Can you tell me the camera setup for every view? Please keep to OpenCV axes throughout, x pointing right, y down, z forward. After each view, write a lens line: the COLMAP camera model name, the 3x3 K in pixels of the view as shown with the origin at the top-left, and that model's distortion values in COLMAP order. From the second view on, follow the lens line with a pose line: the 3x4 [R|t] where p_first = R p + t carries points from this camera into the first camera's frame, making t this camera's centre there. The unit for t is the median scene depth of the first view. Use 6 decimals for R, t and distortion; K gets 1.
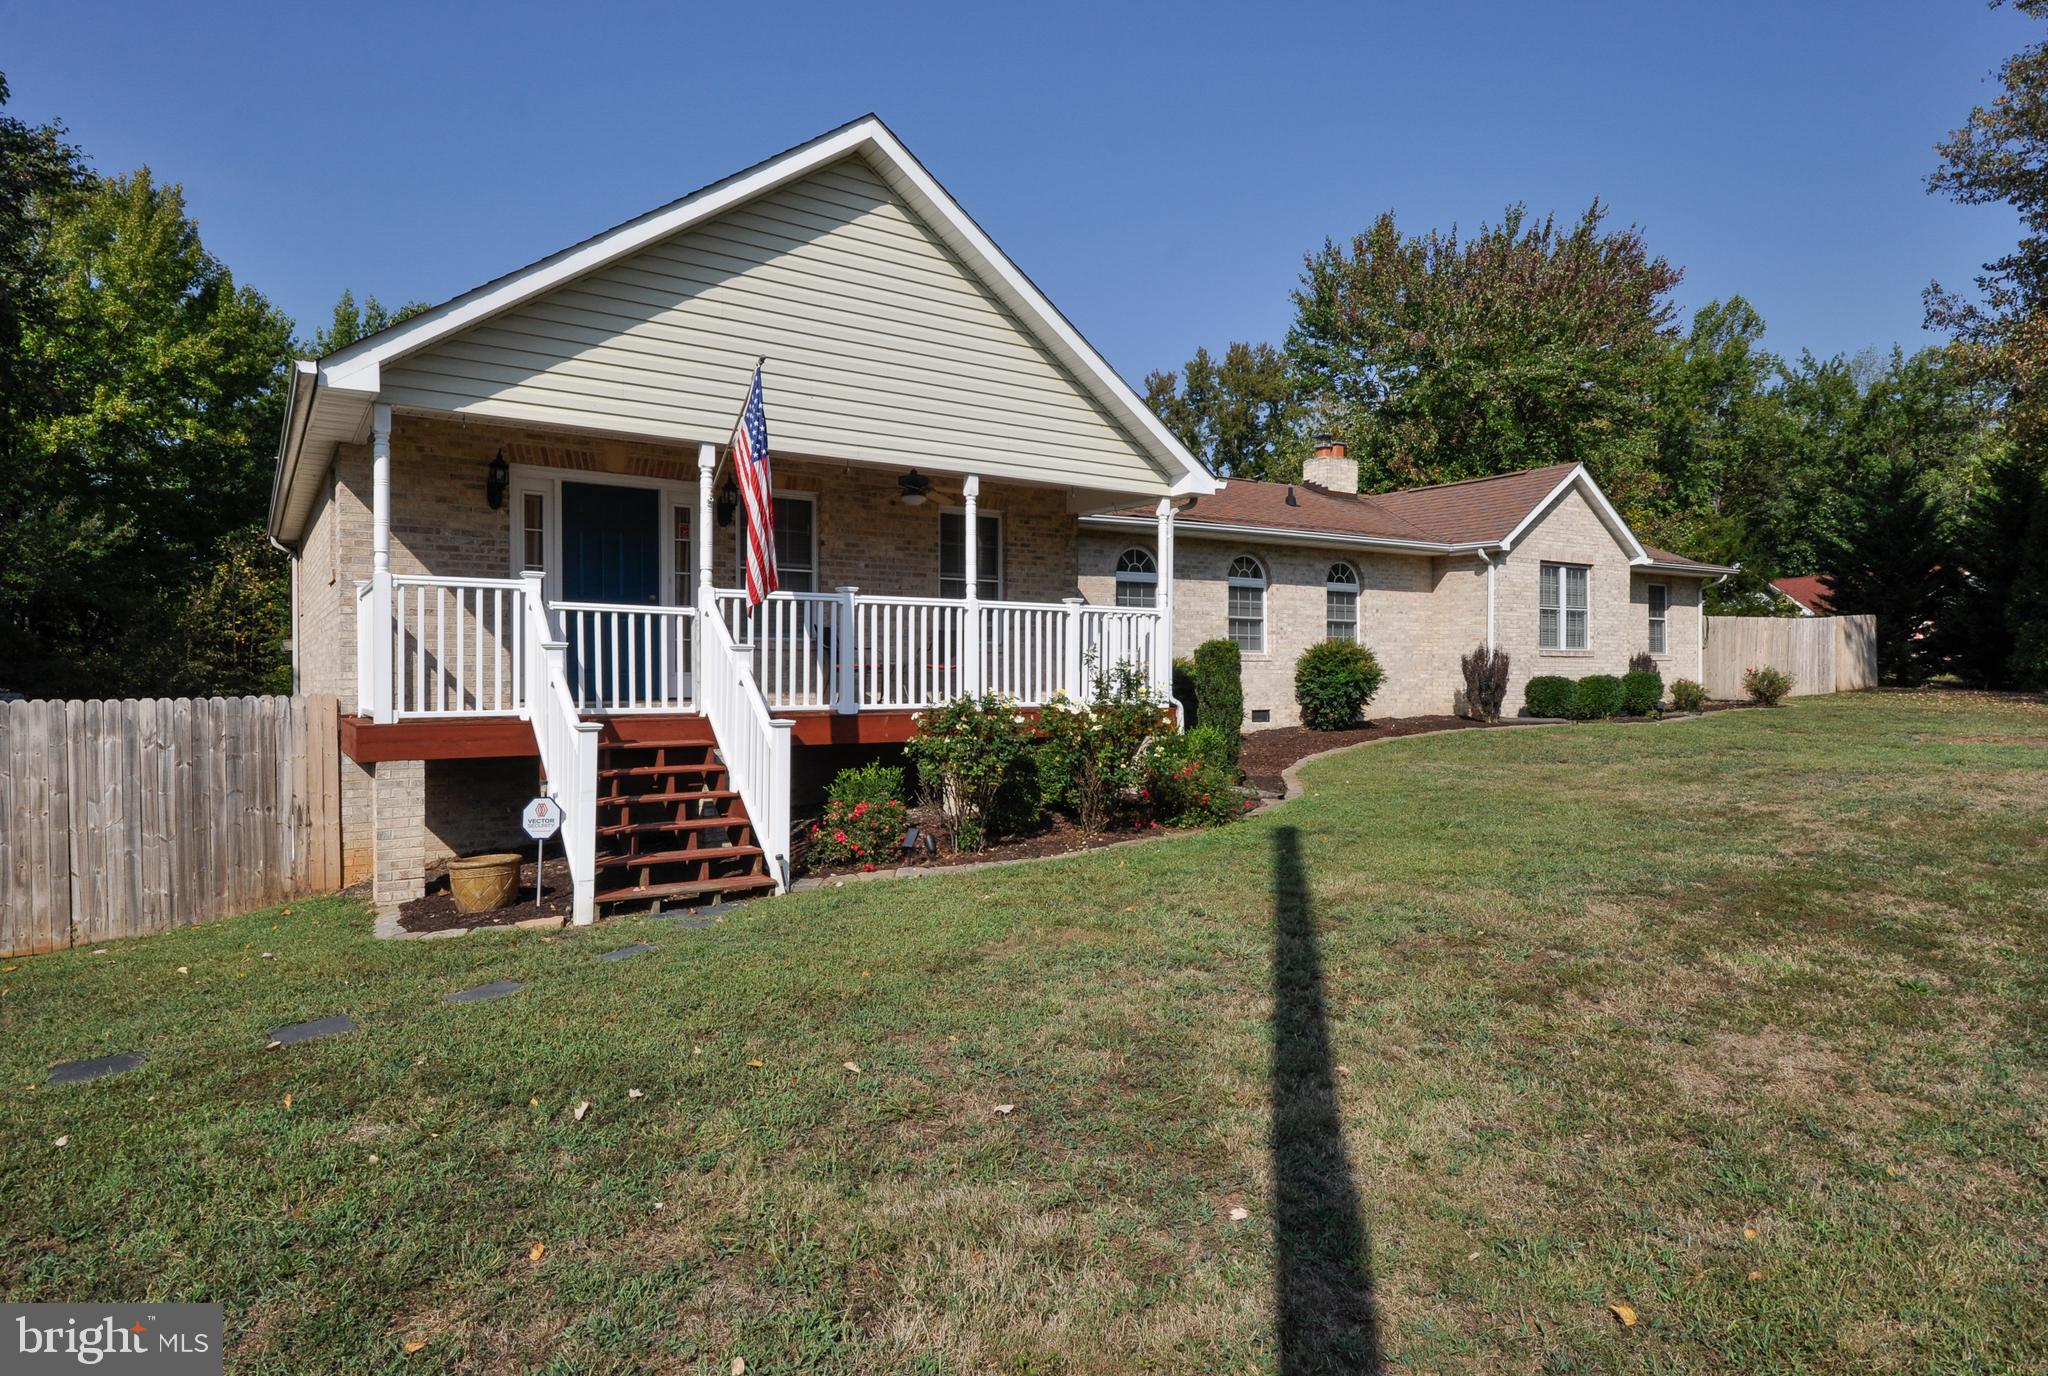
lens RADIAL K [[1141.4, 0, 1017.7], [0, 1141.4, 697.1], [0, 0, 1]] dist [0.011693, -0.005212]
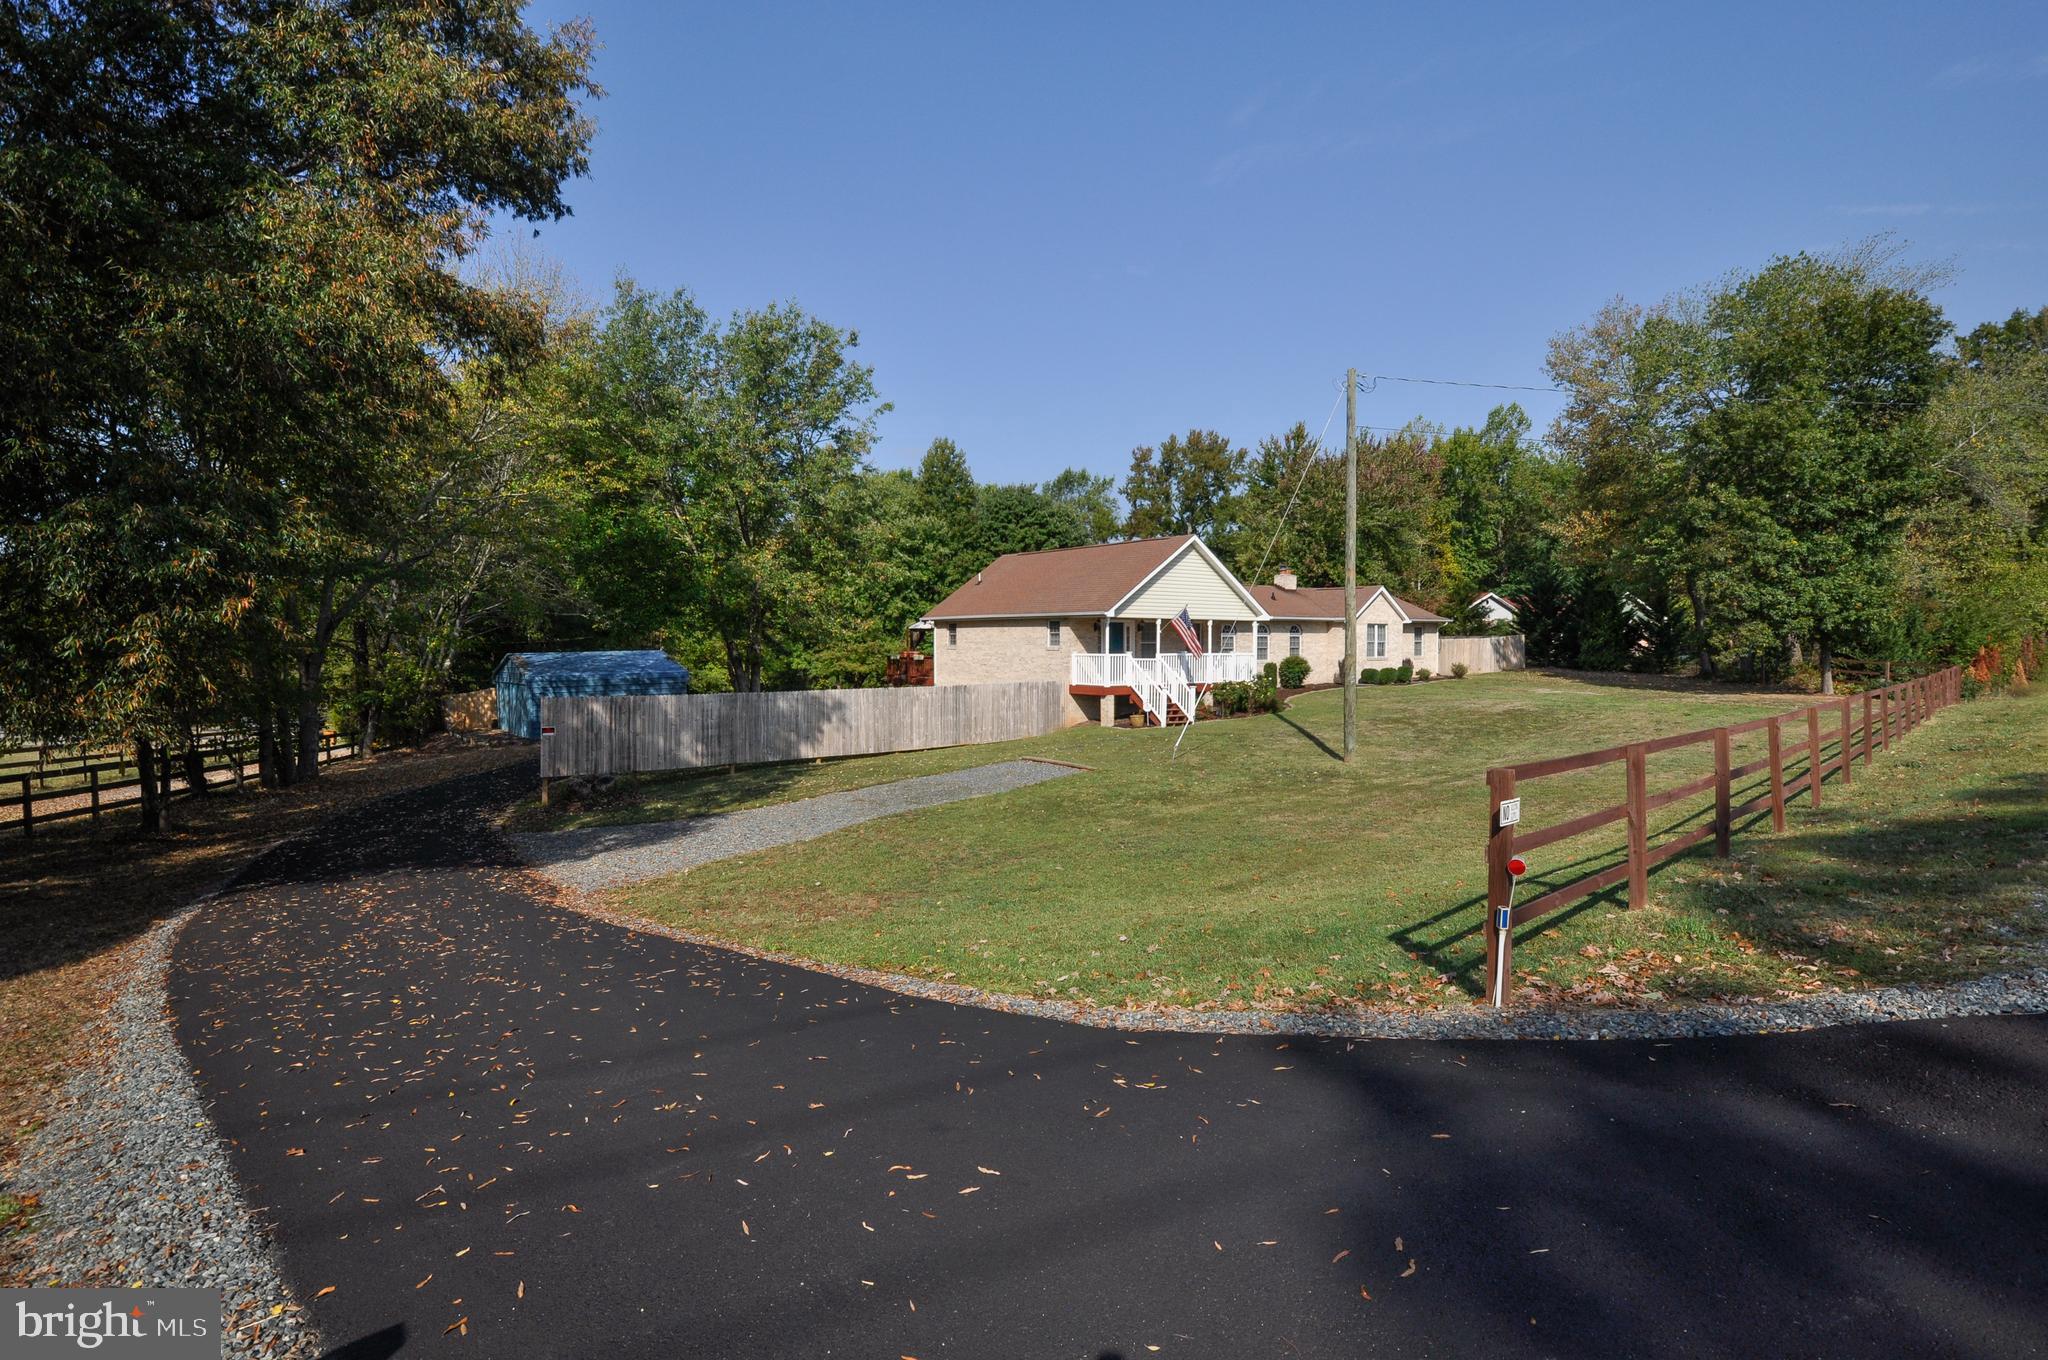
lens RADIAL K [[1002.5, 0, 1028.2], [0, 1002.5, 679.5], [0, 0, 1]] dist [-0.018359, -0.008770]
pose [[0.997522, 0.001145, 0.070348, -0.458922], [-0.002622, 0.999778, 0.020908, -0.035915], [-0.070309, -0.021041, 0.997303, -1.180338]]
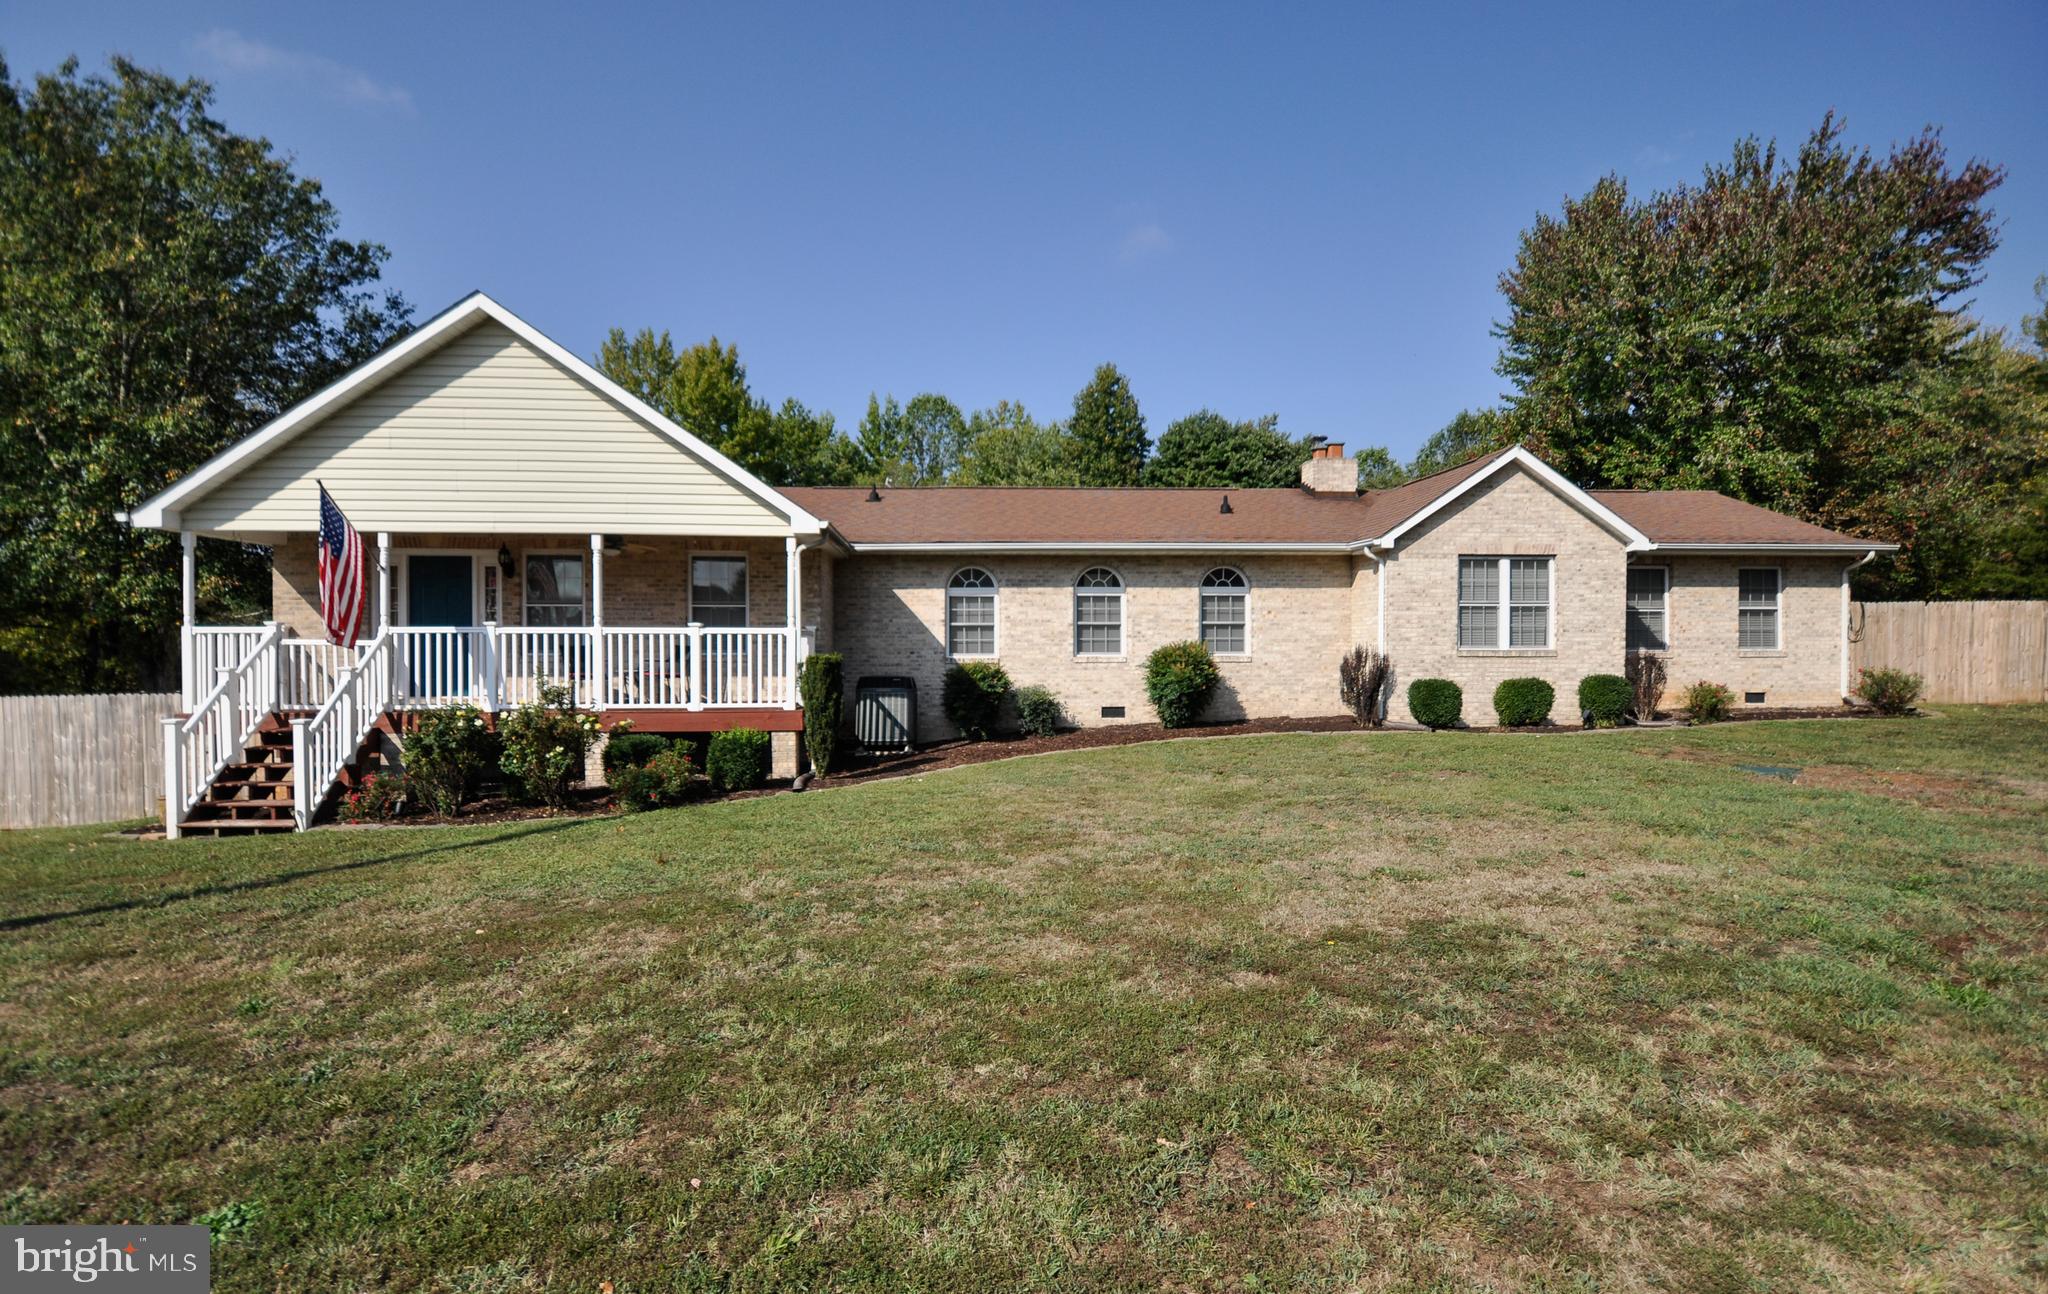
lens RADIAL K [[935.5, 0, 1028.1], [0, 935.5, 664.9], [0, 0, 1]] dist [0.002863, -0.003268]
pose [[0.874131, 0.008011, -0.485624, 0.500323], [-0.009534, 0.999954, -0.000666, -0.024090], [0.485597, 0.005212, 0.874167, 0.152418]]
